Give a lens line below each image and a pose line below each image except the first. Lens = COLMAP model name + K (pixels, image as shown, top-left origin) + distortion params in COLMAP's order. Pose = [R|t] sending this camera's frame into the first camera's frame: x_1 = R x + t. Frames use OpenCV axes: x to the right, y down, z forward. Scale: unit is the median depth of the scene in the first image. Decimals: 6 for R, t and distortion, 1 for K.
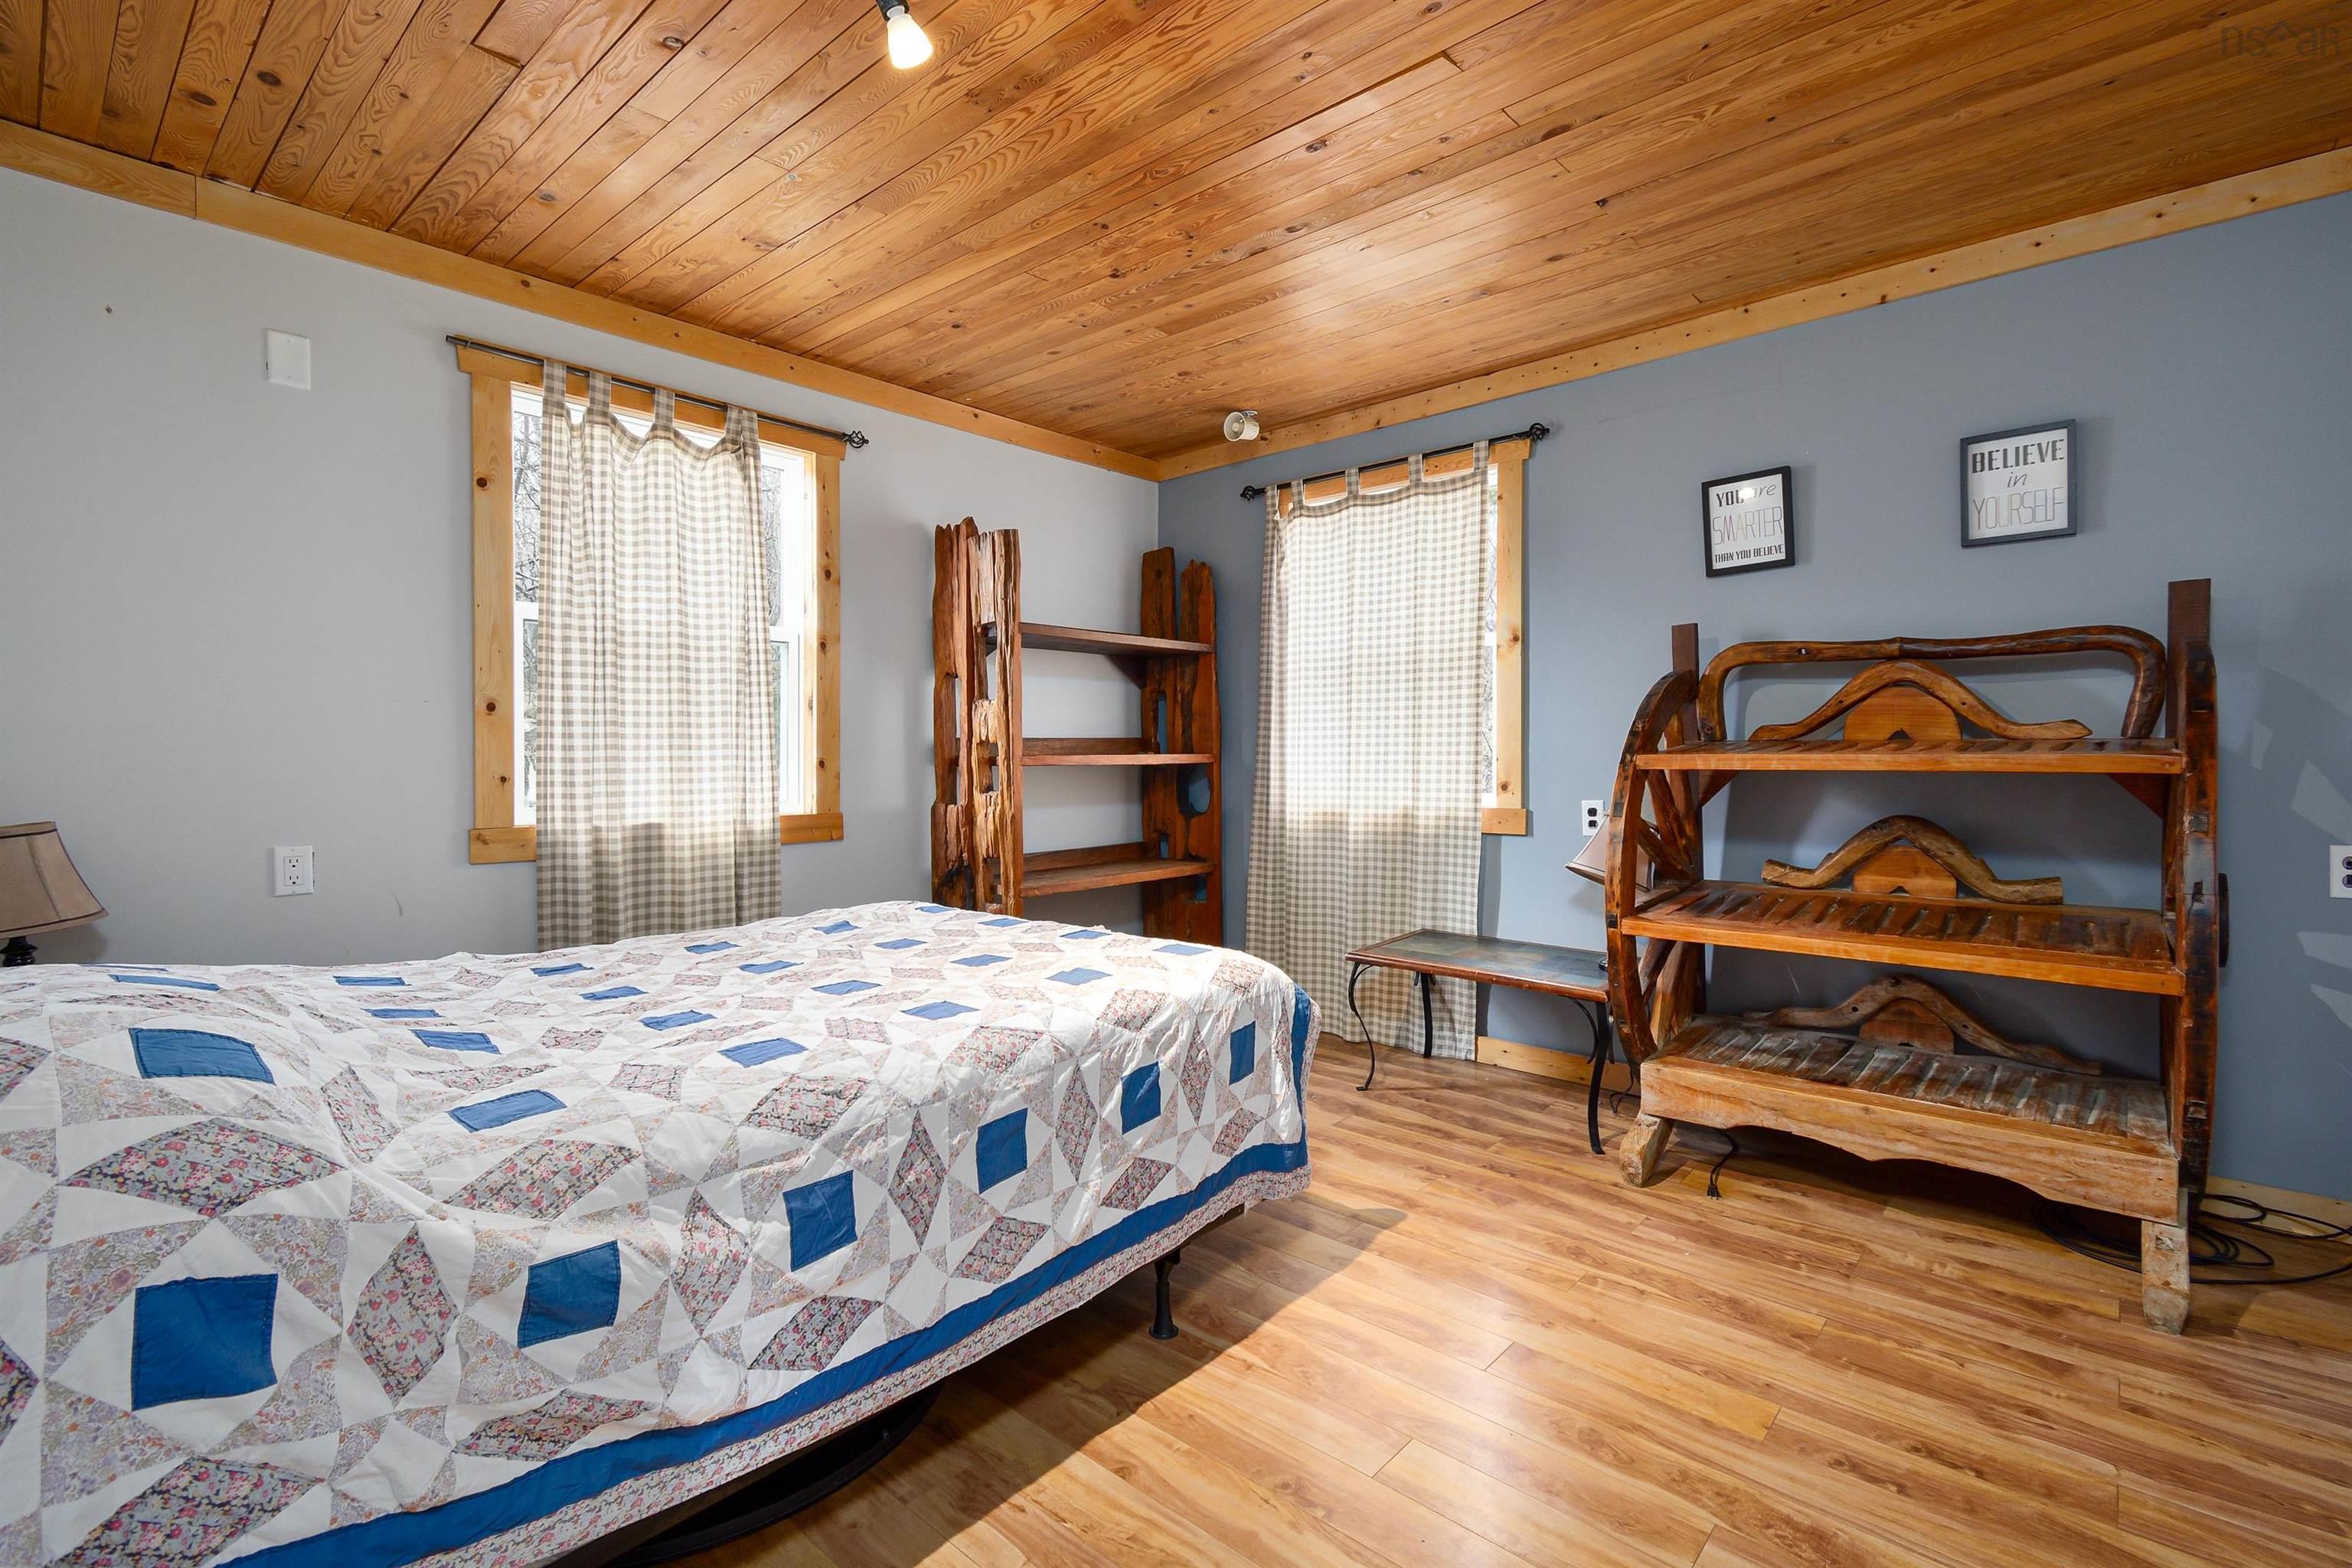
lens RADIAL K [[1064.3, 0, 1165.4], [0, 1064.3, 778.4], [0, 0, 1]] dist [0.004168, -0.000657]
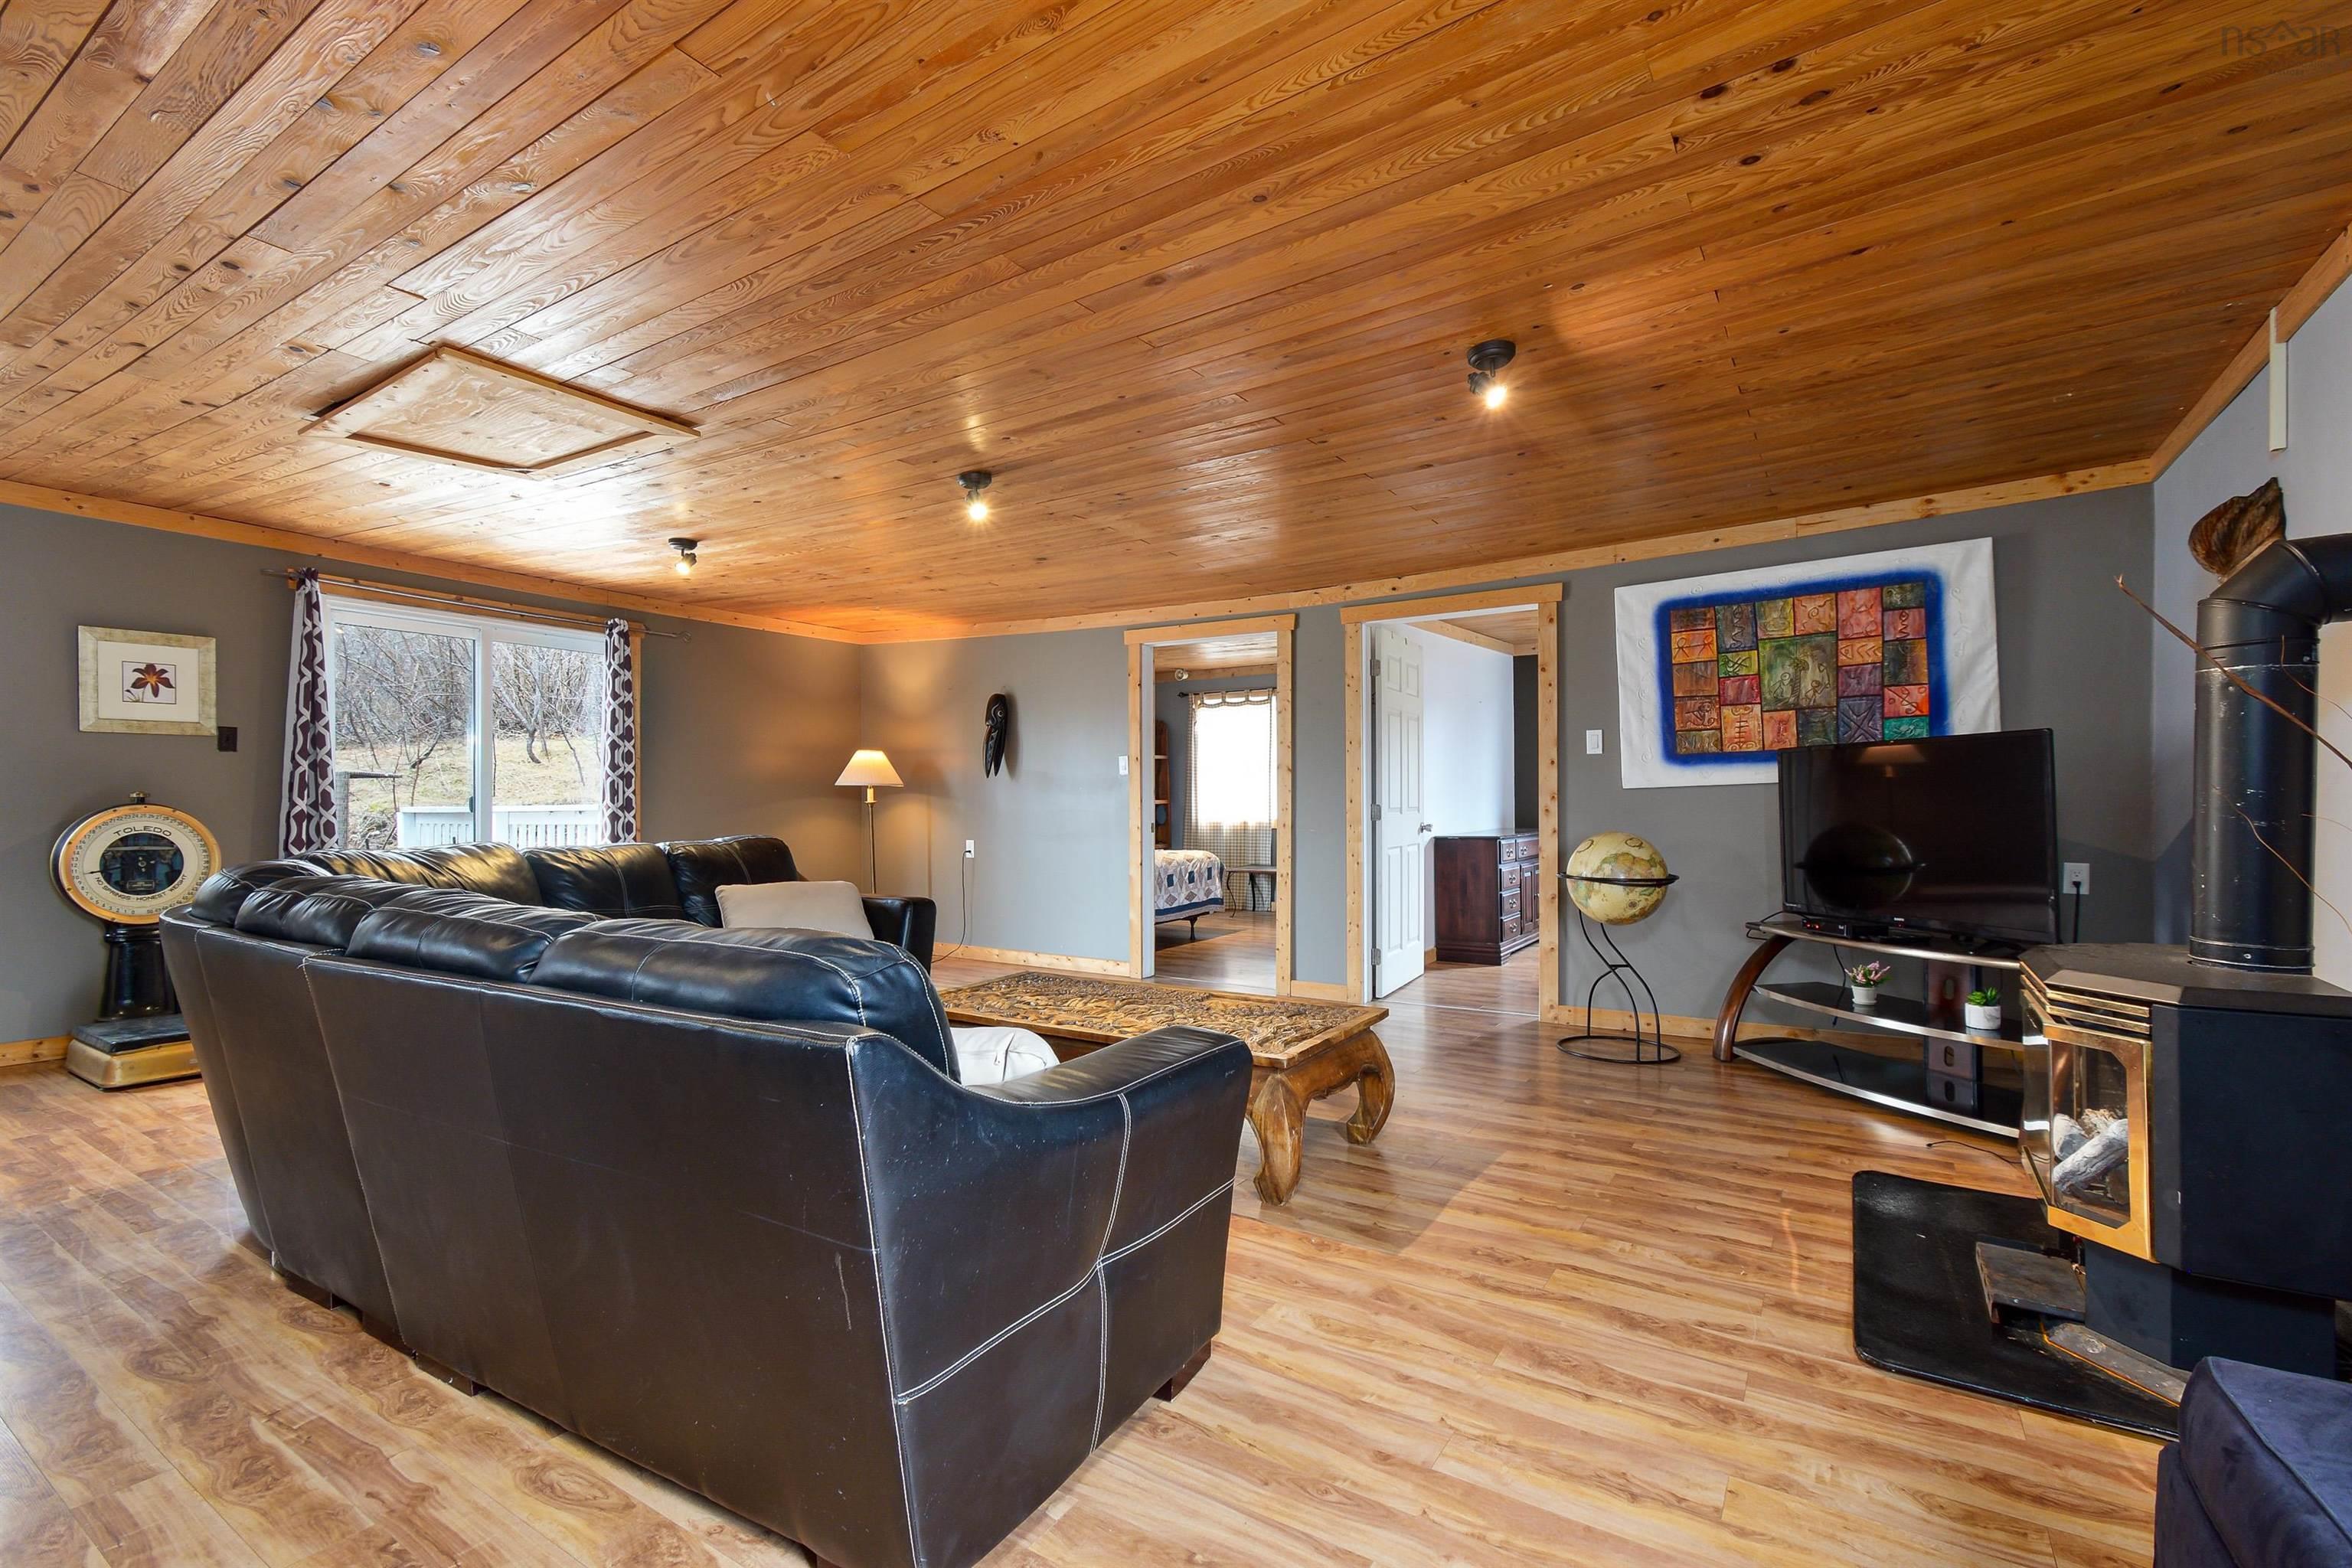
lens RADIAL K [[1064.3, 0, 1163.1], [0, 1064.3, 736.7], [0, 0, 1]] dist [0.004168, -0.000657]
pose [[0.987204, 0.009991, 0.159148, -0.468520], [0.002571, 0.996908, -0.078534, 0.033354], [-0.159440, 0.077938, 0.984126, -1.872821]]
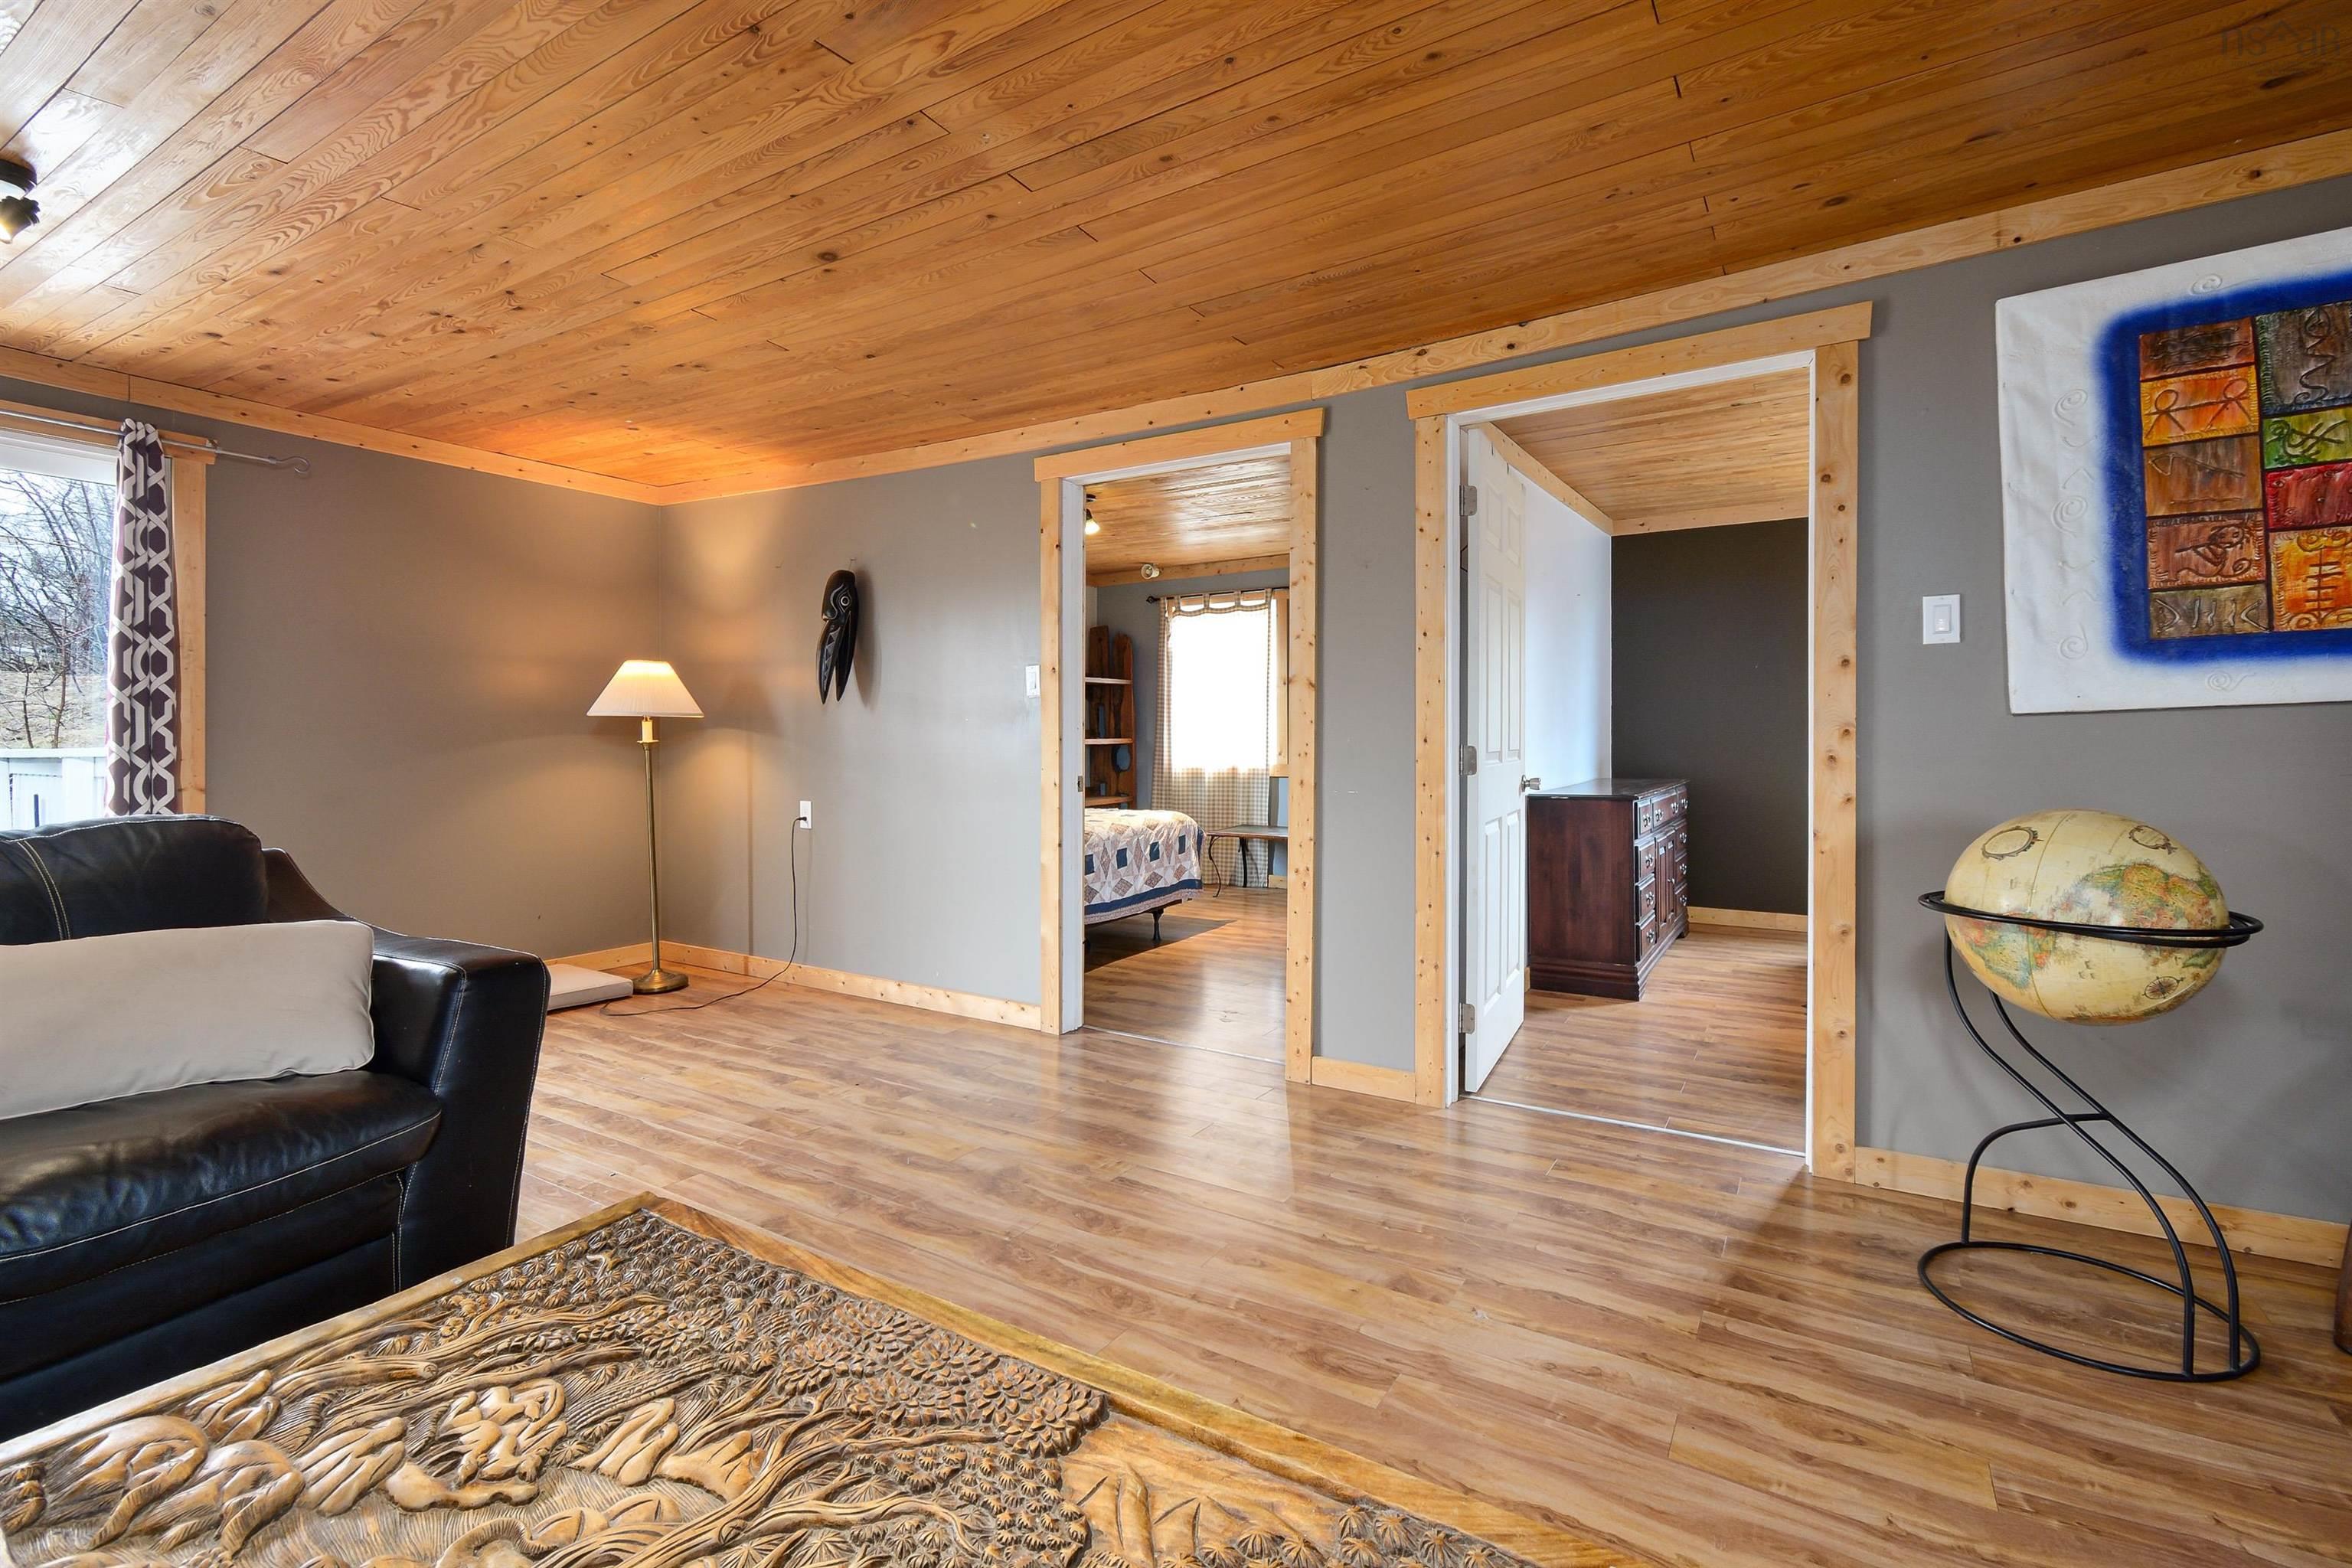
lens RADIAL K [[1064.3, 0, 1170.5], [0, 1064.3, 752.1], [0, 0, 1]] dist [0.004168, -0.000657]
pose [[0.984561, -0.002052, 0.175032, -0.280070], [0.003342, 0.999969, -0.007076, 0.019262], [-0.175012, 0.007552, 0.984537, -1.103524]]
